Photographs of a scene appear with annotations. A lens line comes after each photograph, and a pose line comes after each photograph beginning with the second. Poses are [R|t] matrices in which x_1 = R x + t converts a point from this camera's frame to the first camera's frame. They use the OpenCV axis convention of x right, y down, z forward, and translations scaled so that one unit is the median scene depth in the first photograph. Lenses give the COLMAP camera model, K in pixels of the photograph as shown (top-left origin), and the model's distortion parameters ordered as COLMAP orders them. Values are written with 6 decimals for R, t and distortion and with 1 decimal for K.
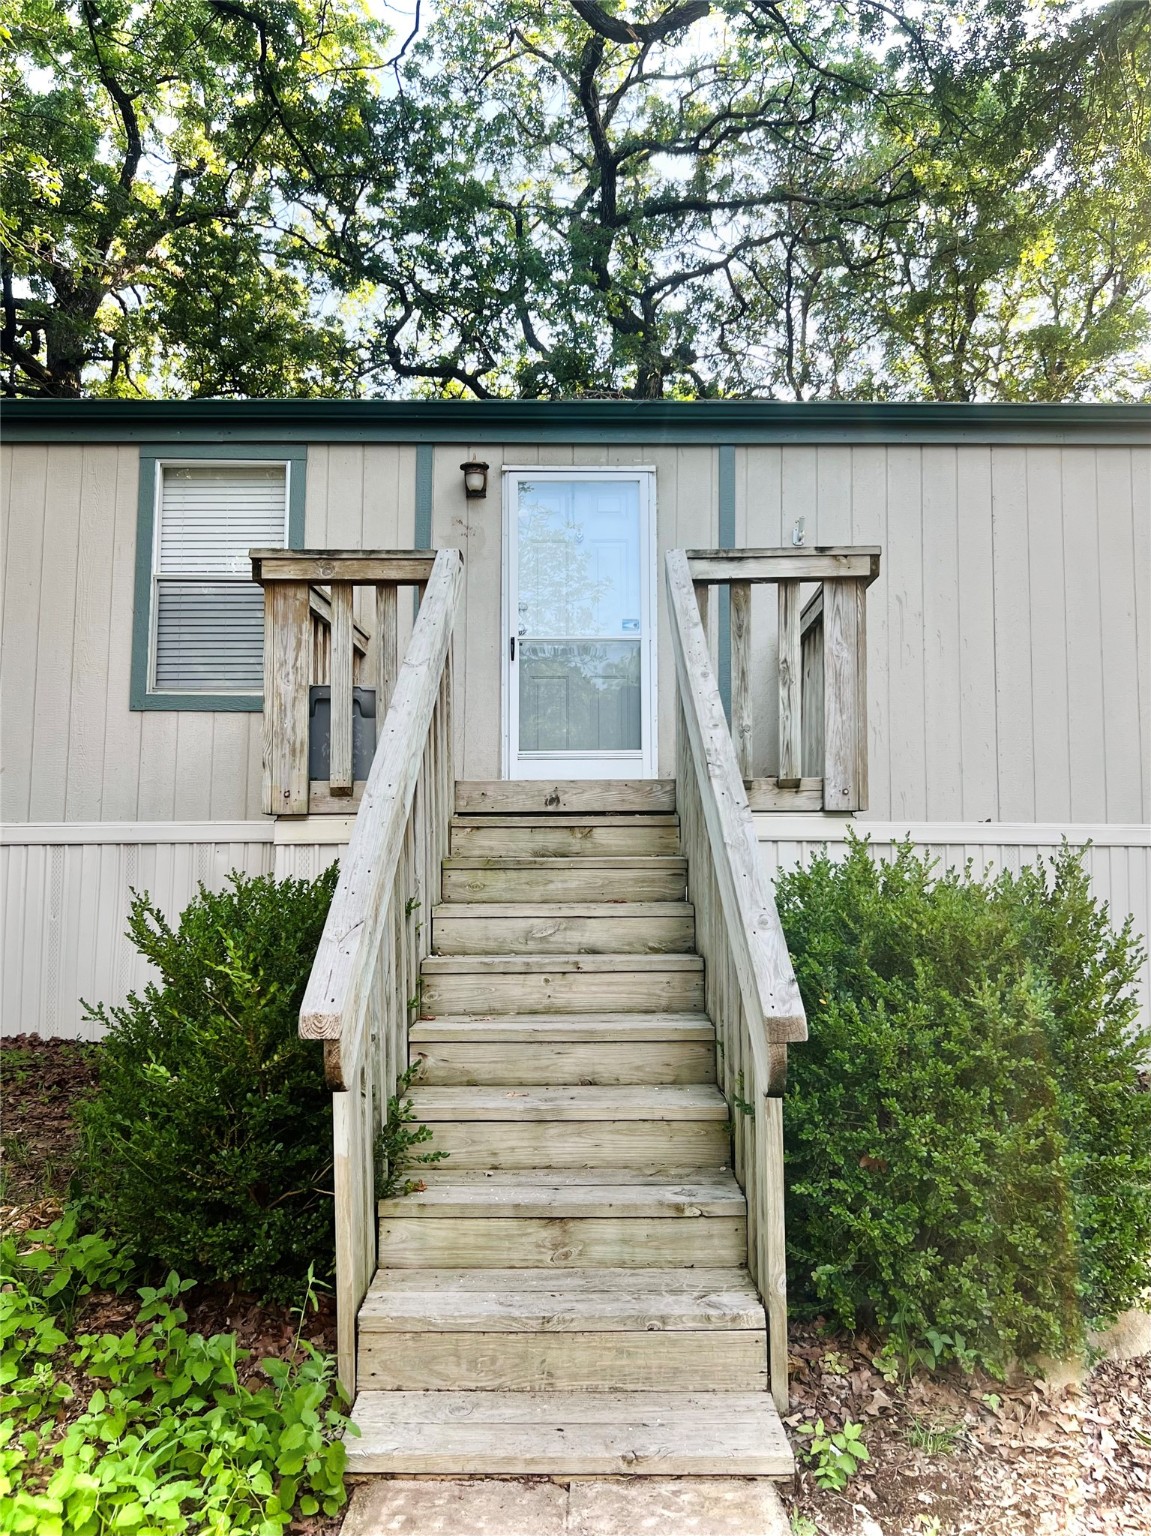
lens RADIAL K [[1180.5, 0, 575.5], [0, 1180.5, 768.0], [0, 0, 1]] dist [0.054020, -0.058731]
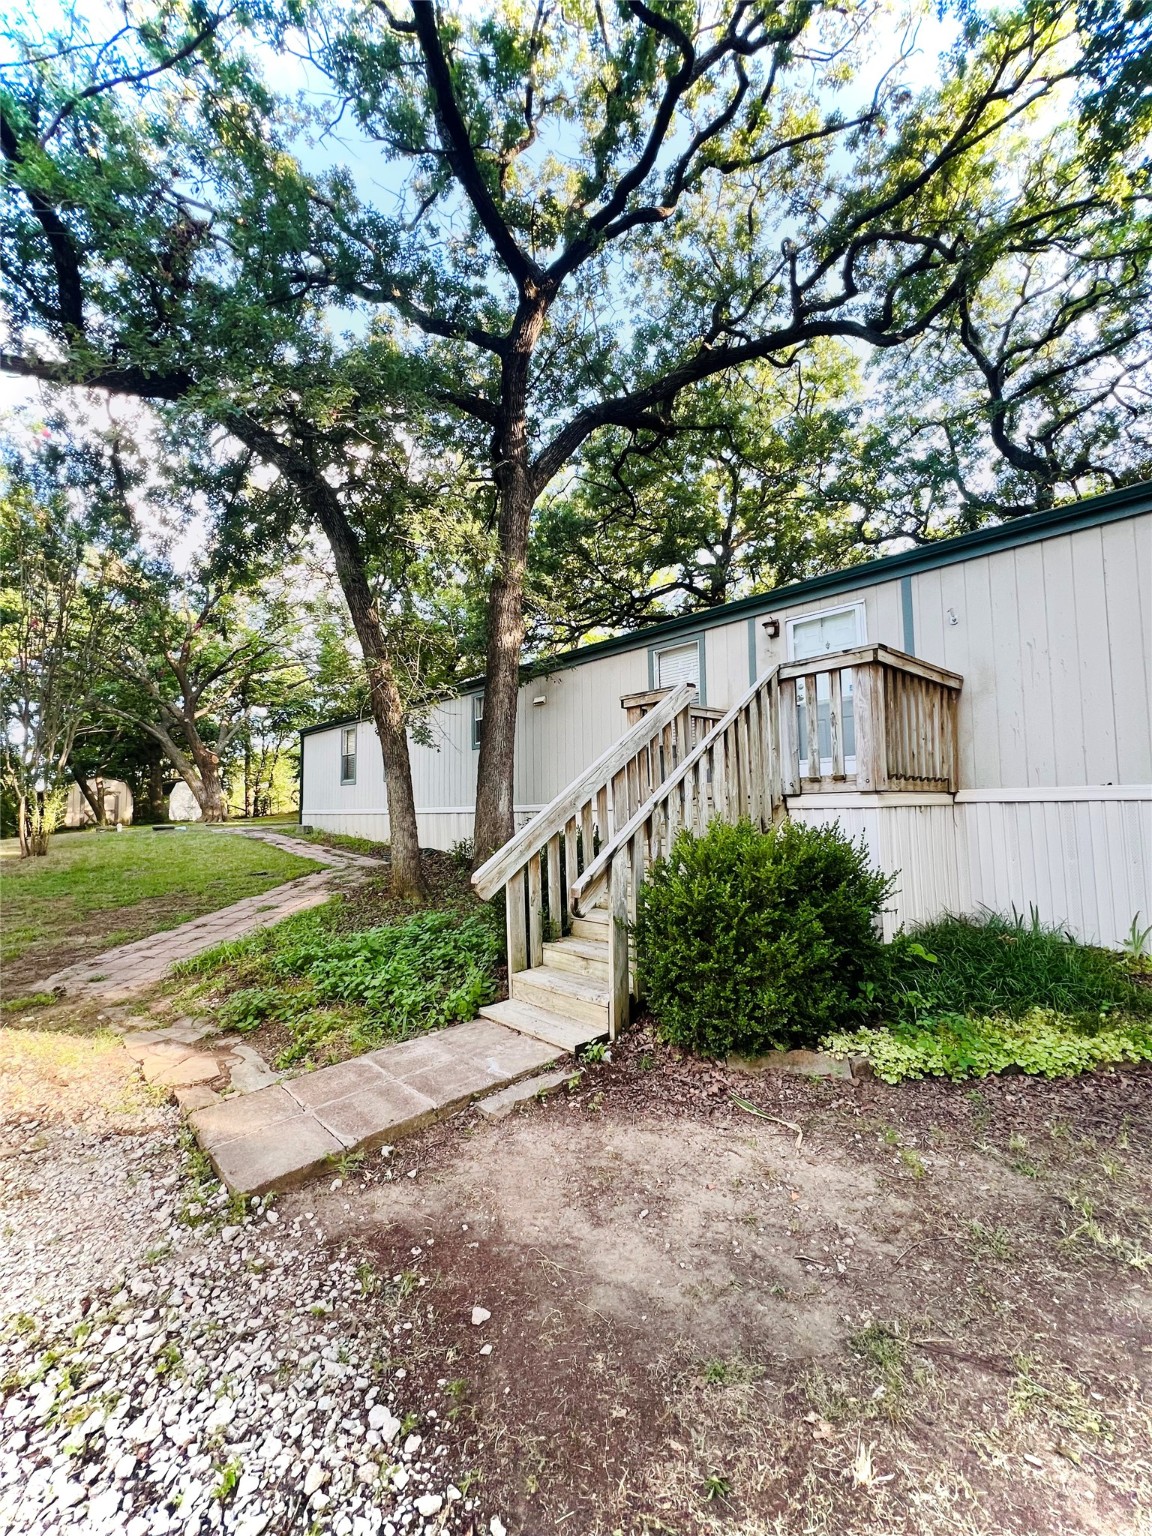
lens RADIAL K [[613.0, 0, 580.4], [0, 613.0, 765.9], [0, 0, 1]] dist [-0.000980, -0.000005]
pose [[0.692604, -0.067966, -0.718108, 0.588096], [0.076500, 0.996857, -0.020566, -0.017806], [0.717249, -0.040691, 0.695627, 0.029479]]
